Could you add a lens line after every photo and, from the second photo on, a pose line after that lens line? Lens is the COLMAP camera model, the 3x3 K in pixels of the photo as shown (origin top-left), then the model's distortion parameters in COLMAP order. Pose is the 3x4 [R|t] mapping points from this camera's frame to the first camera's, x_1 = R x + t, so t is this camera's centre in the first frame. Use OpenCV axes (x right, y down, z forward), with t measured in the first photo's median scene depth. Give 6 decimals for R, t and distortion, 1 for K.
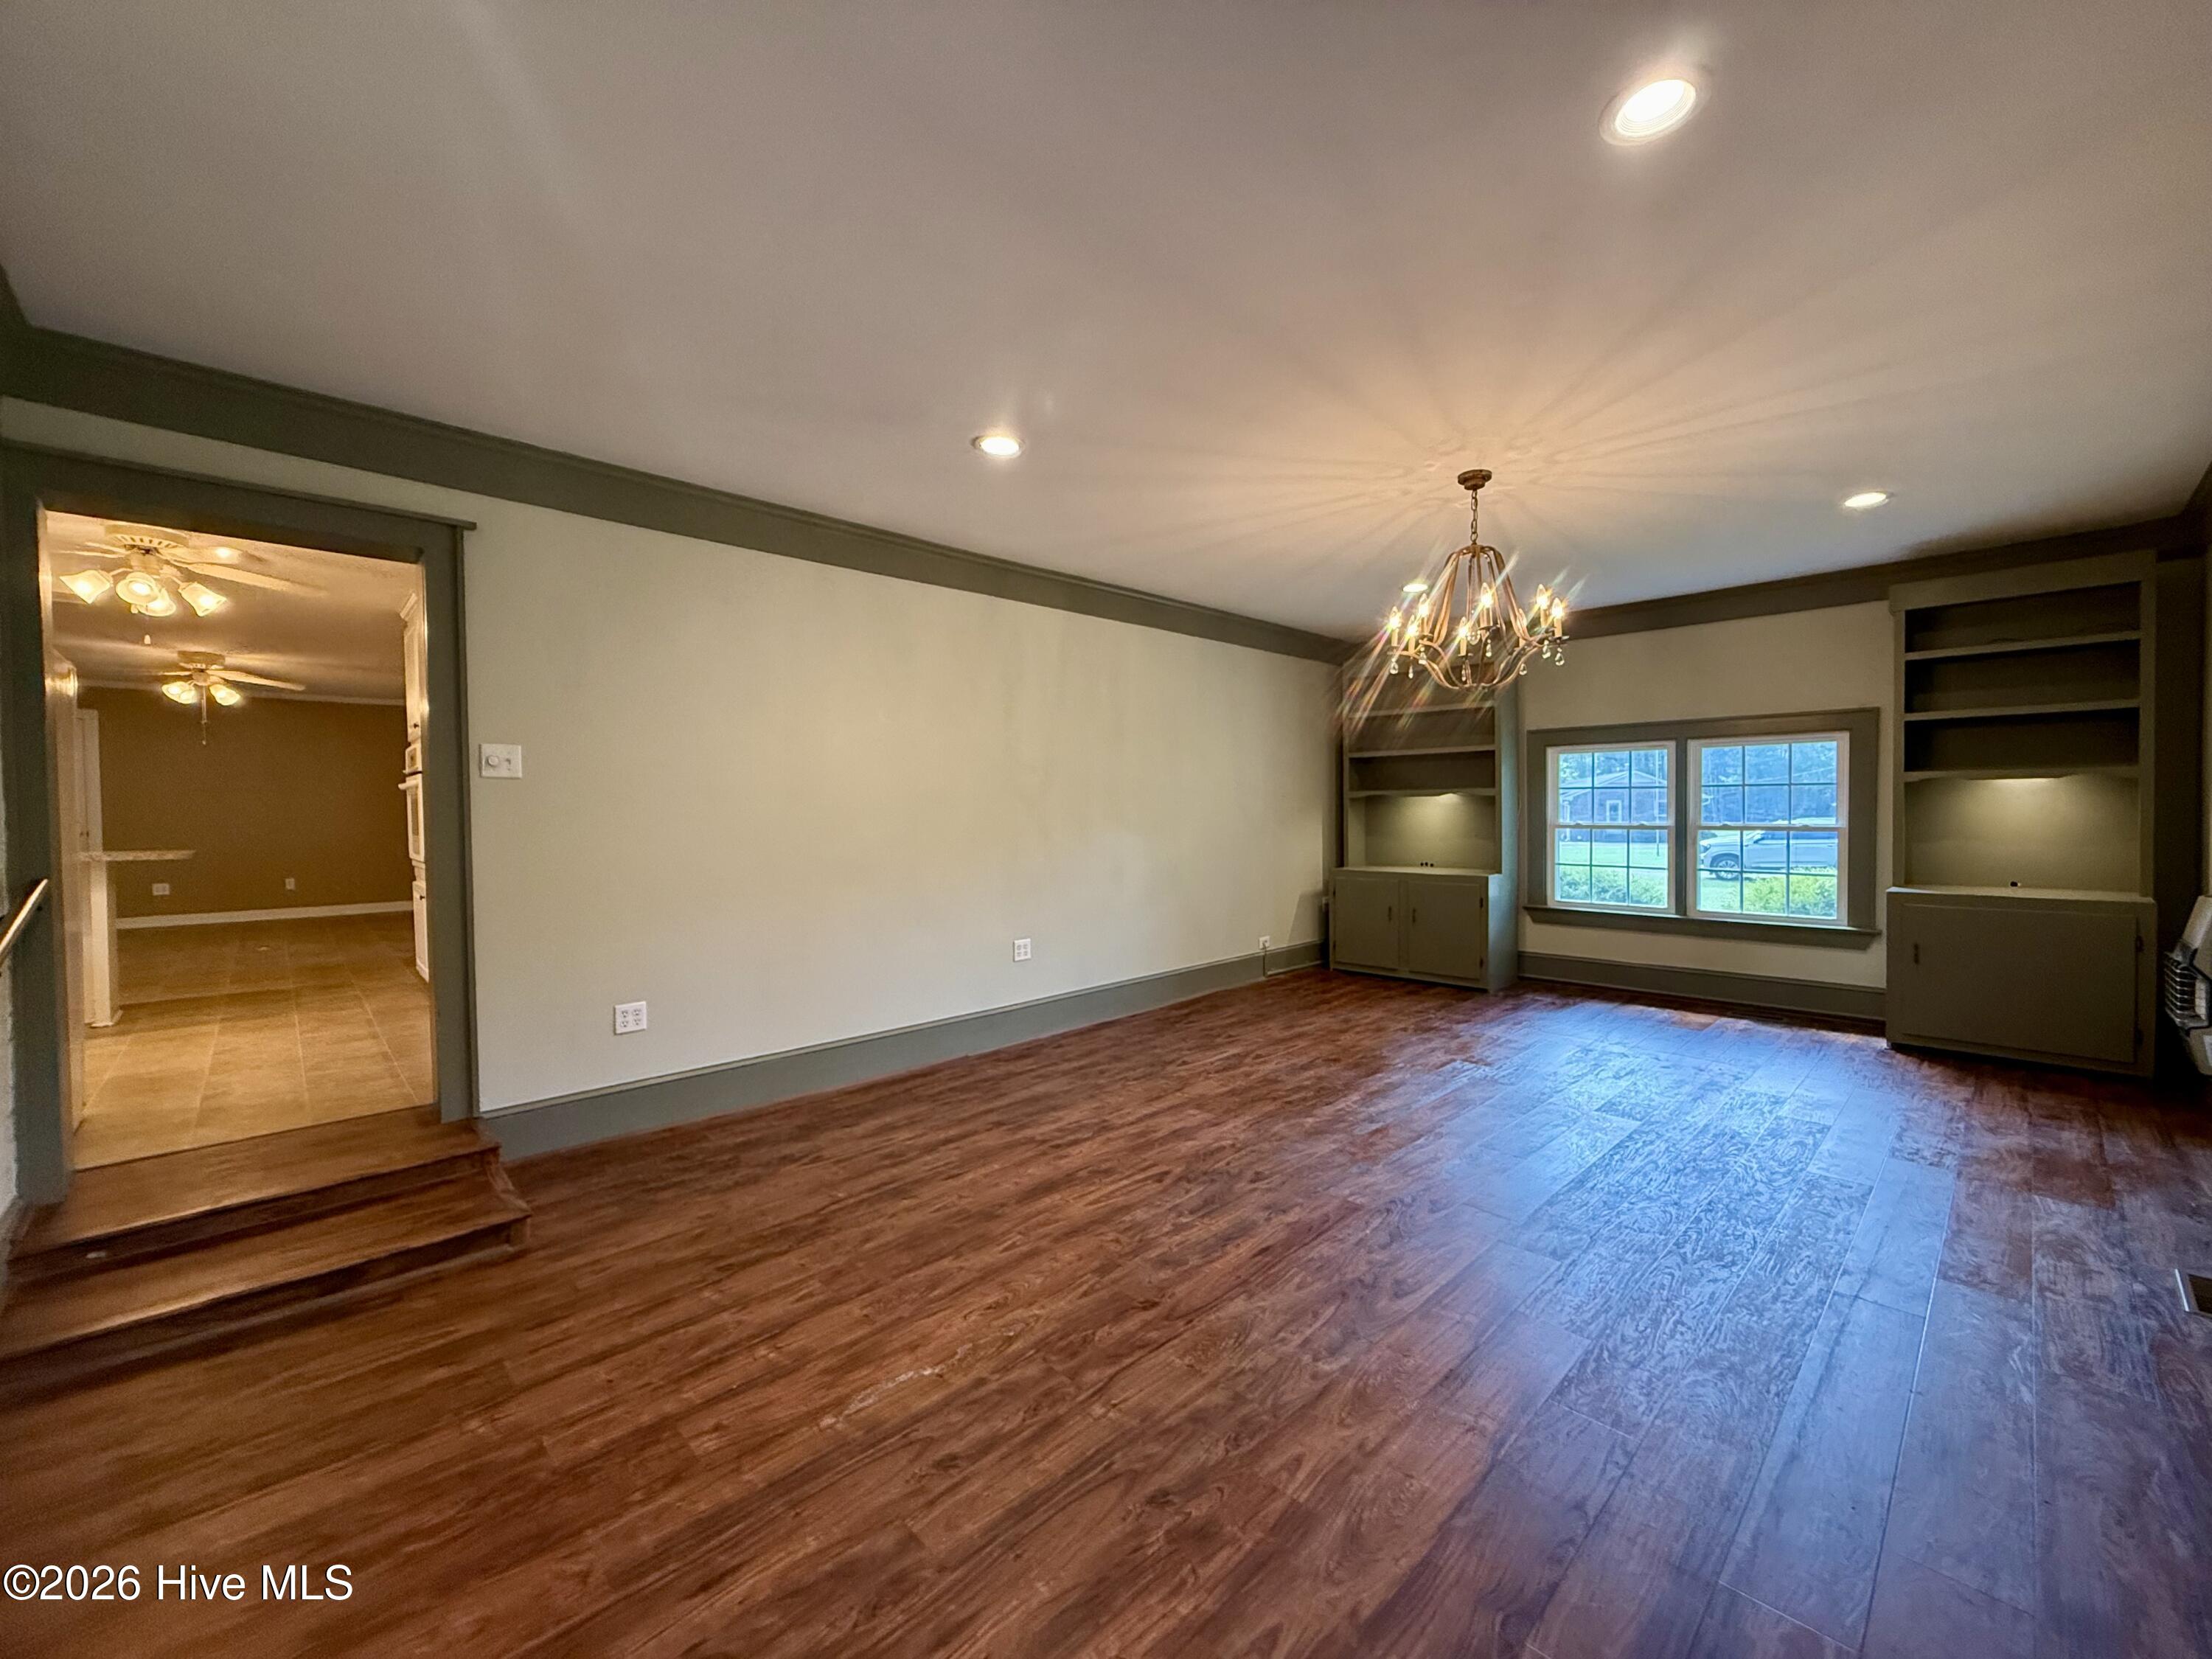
lens RADIAL K [[879.4, 0, 1101.2], [0, 879.4, 827.0], [0, 0, 1]] dist [-0.003207, 0.001469]
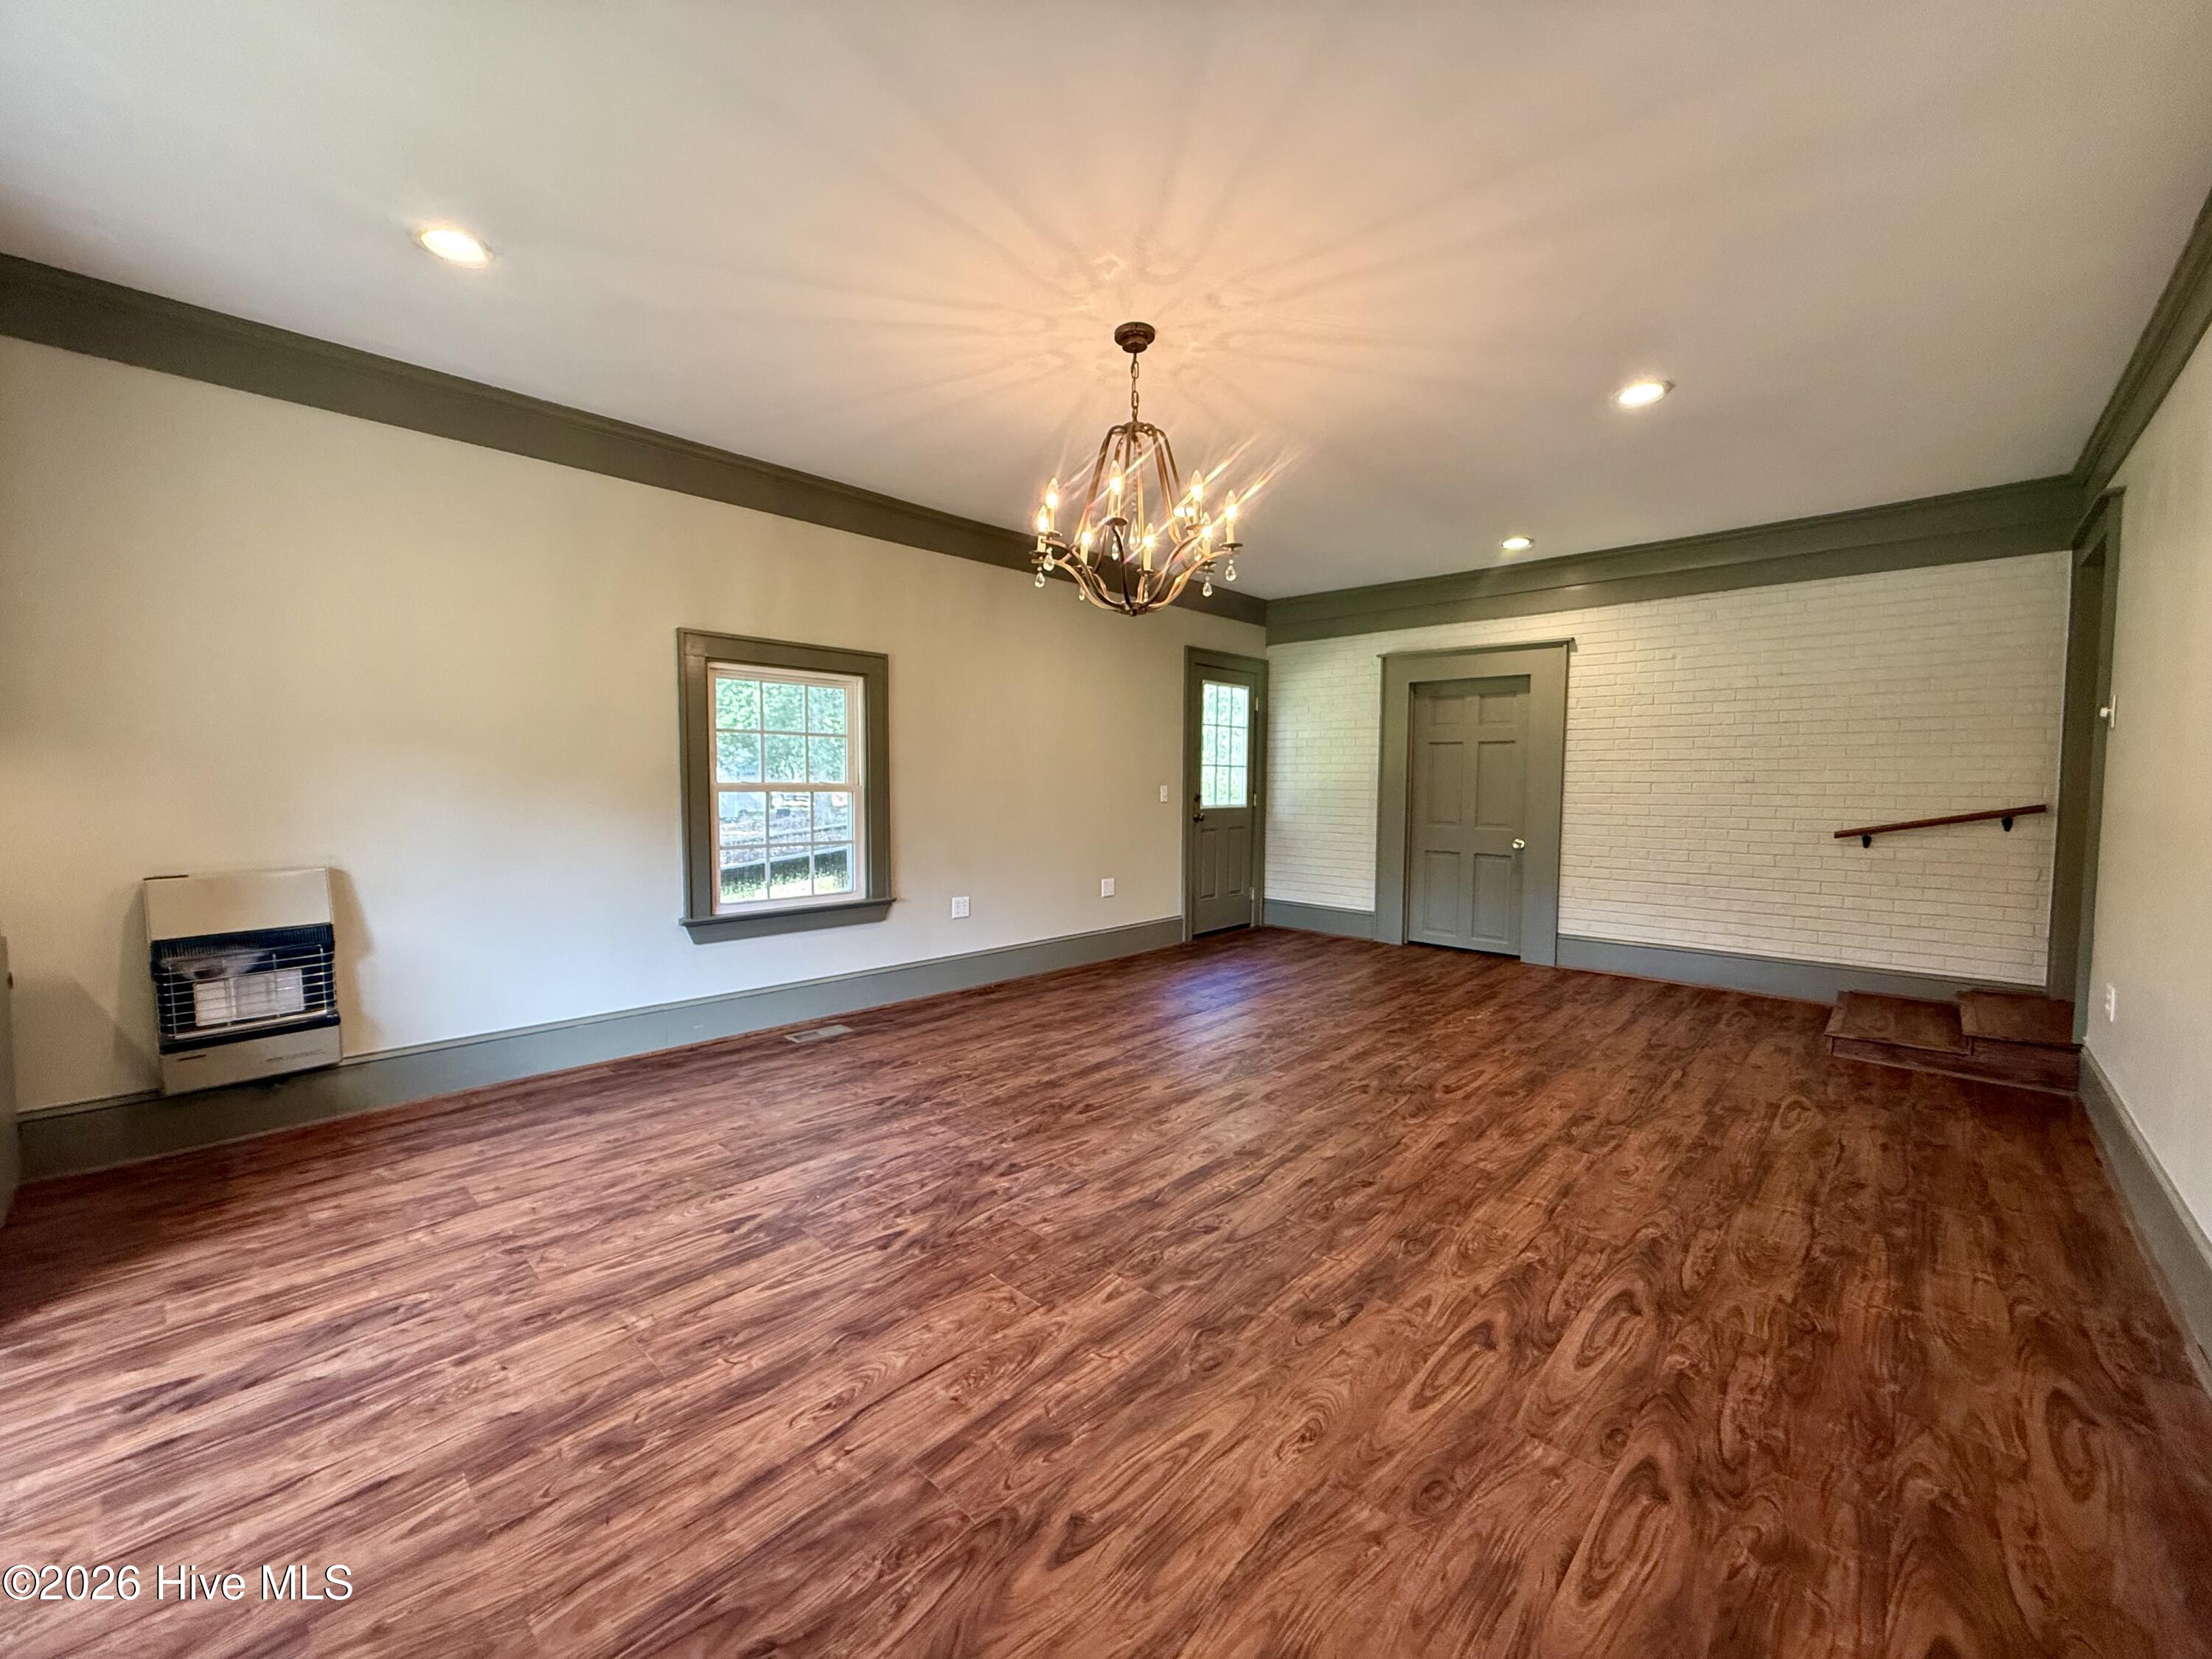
lens RADIAL K [[879.4, 0, 1099.5], [0, 879.4, 828.6], [0, 0, 1]] dist [-0.003207, 0.001469]
pose [[-0.998381, 0.006956, -0.056445, 0.498748], [0.002555, 0.996976, 0.077672, -0.020663], [0.056815, 0.077402, -0.995380, 1.792855]]
